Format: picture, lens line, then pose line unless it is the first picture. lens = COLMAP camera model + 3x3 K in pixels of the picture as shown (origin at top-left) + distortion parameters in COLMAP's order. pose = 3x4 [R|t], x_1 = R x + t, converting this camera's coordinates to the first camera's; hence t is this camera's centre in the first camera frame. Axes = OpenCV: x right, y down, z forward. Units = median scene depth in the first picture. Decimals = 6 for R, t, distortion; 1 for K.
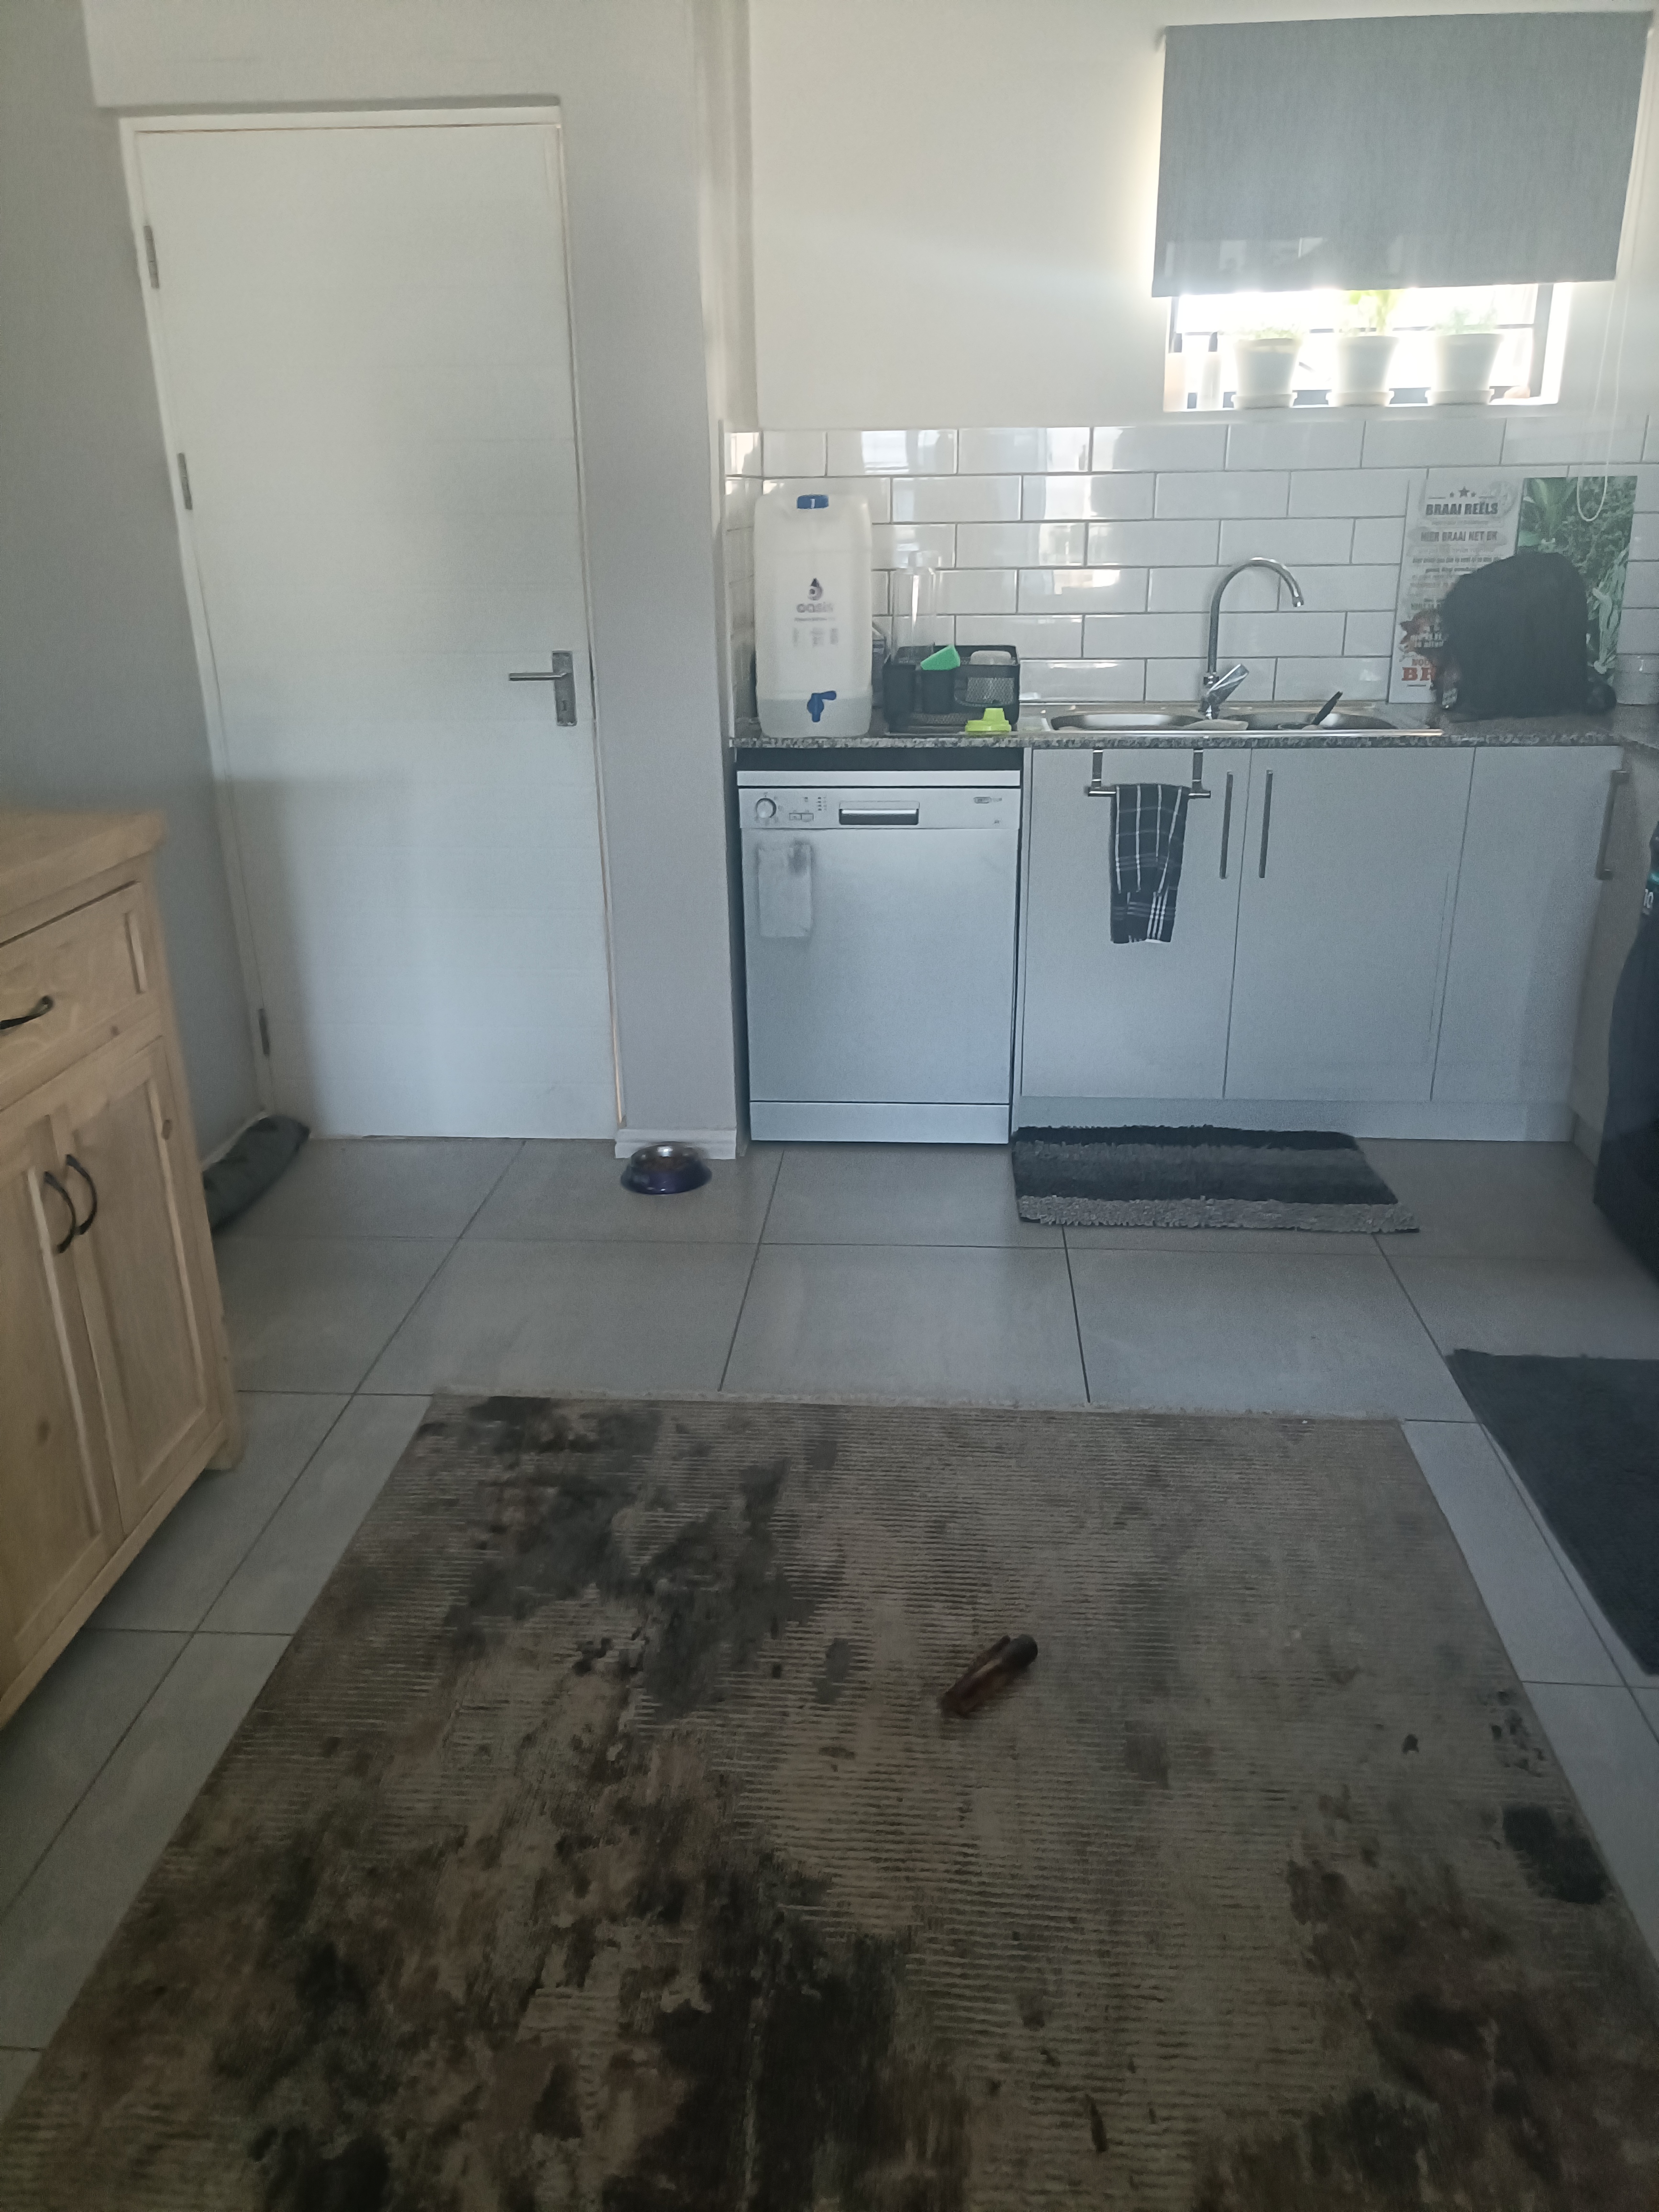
lens RADIAL K [[1625.5, 0, 829.7], [0, 1625.5, 1103.5], [0, 0, 1]] dist [0.029338, -0.018383]
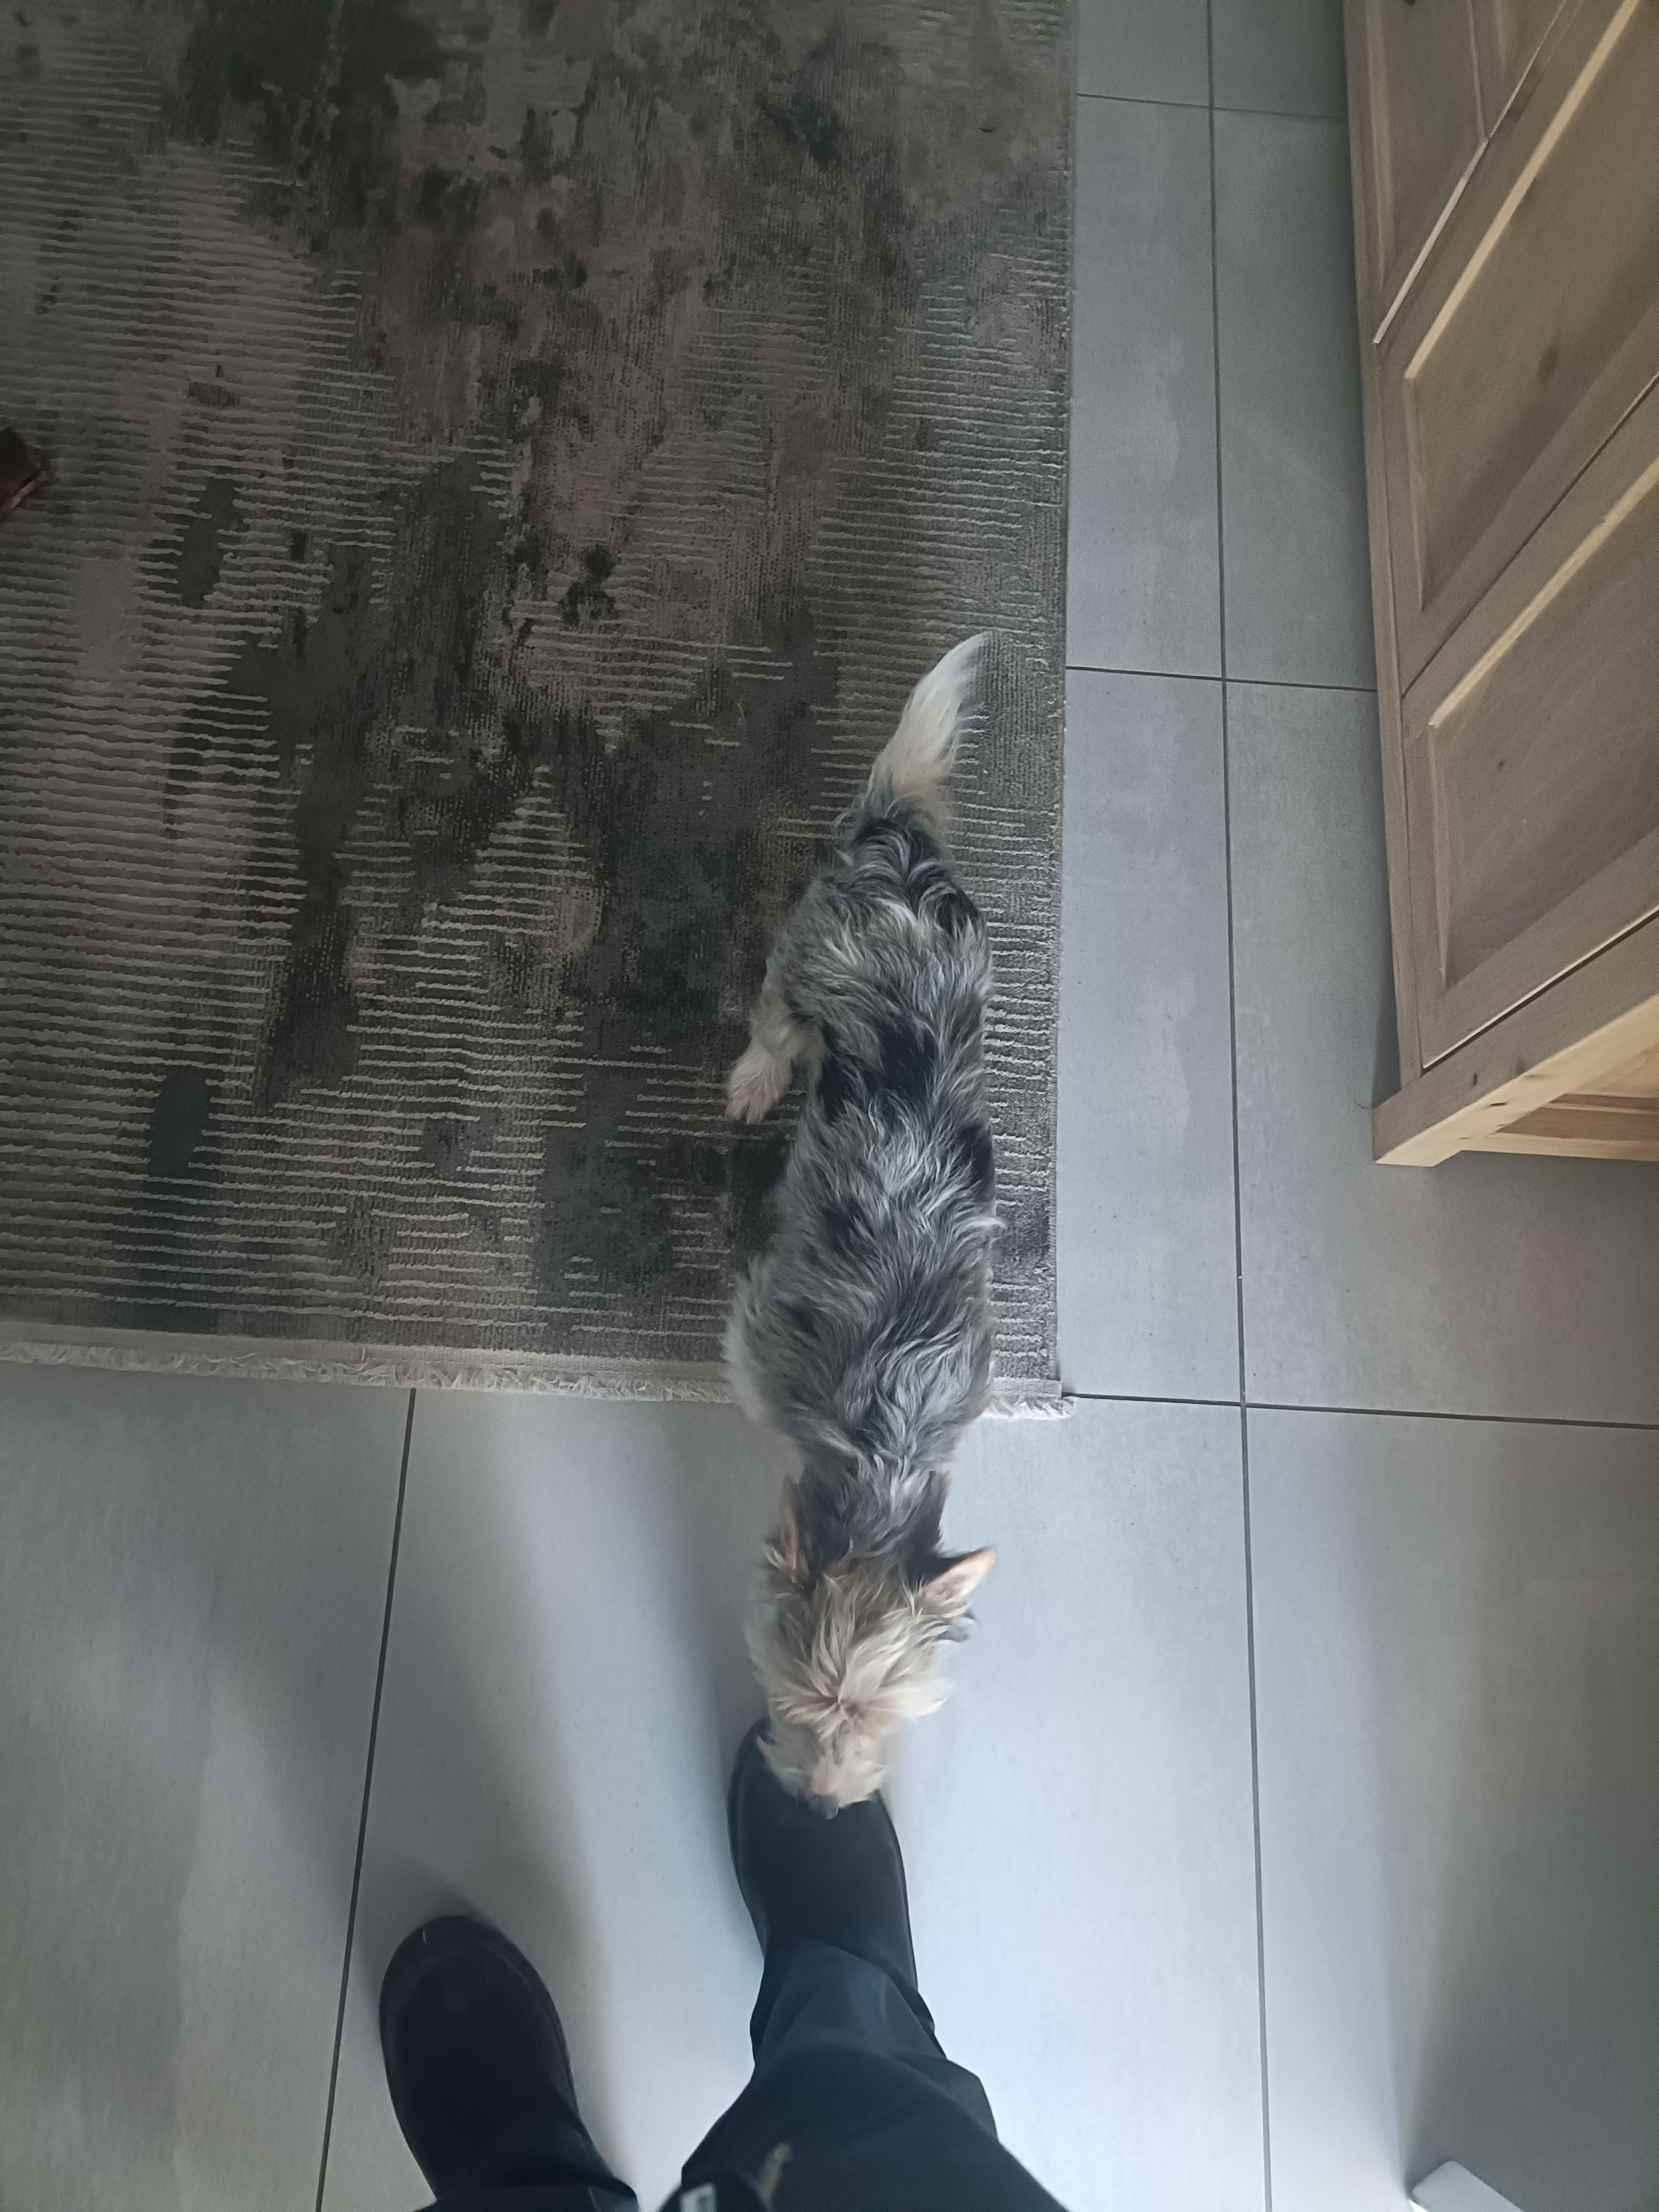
lens RADIAL K [[1625.5, 0, 825.4], [0, 1625.5, 1108.2], [0, 0, 1]] dist [0.029338, -0.018383]
pose [[-0.997811, 0.010674, -0.065260, -0.212487], [-0.065899, -0.078495, 0.994734, -0.358382], [0.005495, 0.996857, 0.079027, 1.258026]]
